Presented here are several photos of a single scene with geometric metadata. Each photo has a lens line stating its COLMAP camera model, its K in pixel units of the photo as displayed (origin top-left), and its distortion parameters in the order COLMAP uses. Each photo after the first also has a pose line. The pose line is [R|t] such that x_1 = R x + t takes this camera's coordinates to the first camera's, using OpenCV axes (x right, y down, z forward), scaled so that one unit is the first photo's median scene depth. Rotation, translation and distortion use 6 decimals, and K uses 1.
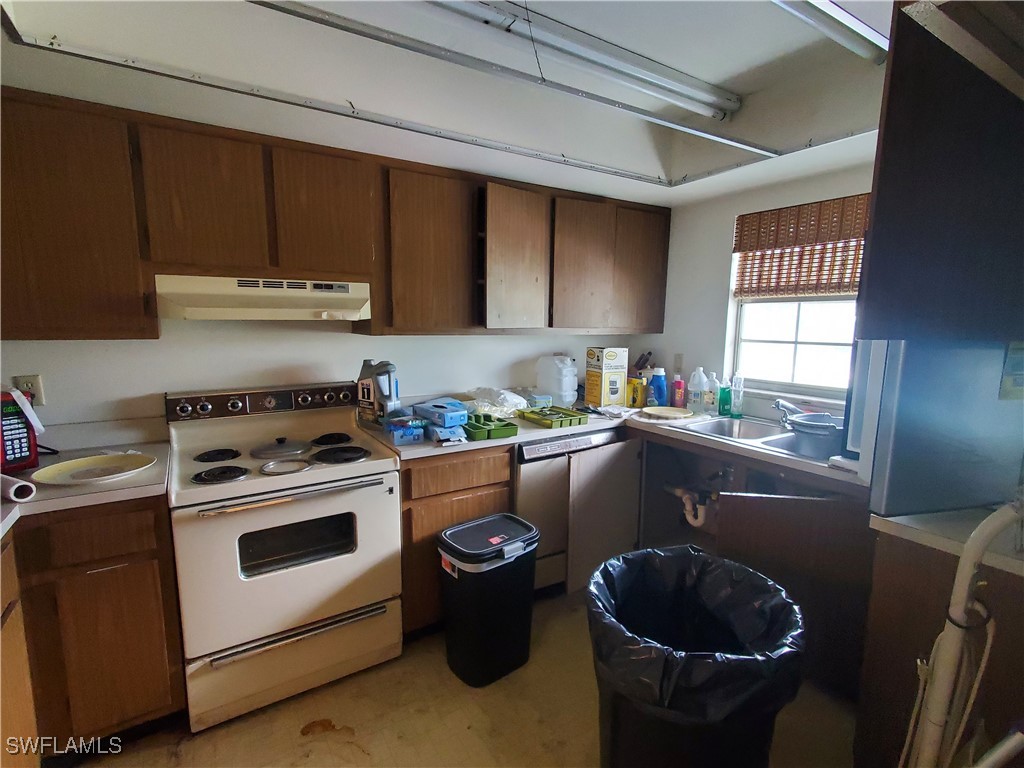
lens RADIAL K [[509.3, 0, 517.0], [0, 509.3, 389.6], [0, 0, 1]] dist [0.011969, -0.000019]
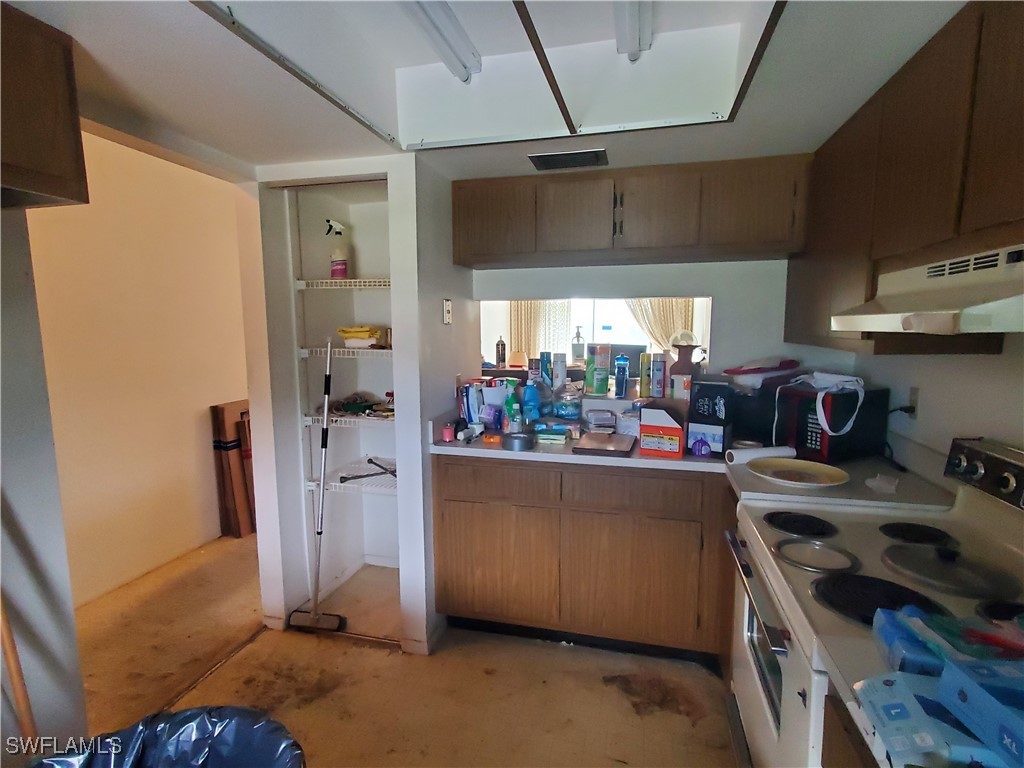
lens RADIAL K [[509.3, 0, 517.0], [0, 509.3, 389.6], [0, 0, 1]] dist [0.011969, -0.000019]
pose [[-0.729494, 0.078160, -0.679507, 0.248874], [-0.104023, 0.969216, 0.223159, -0.156072], [0.676031, 0.233477, -0.698907, 1.118272]]
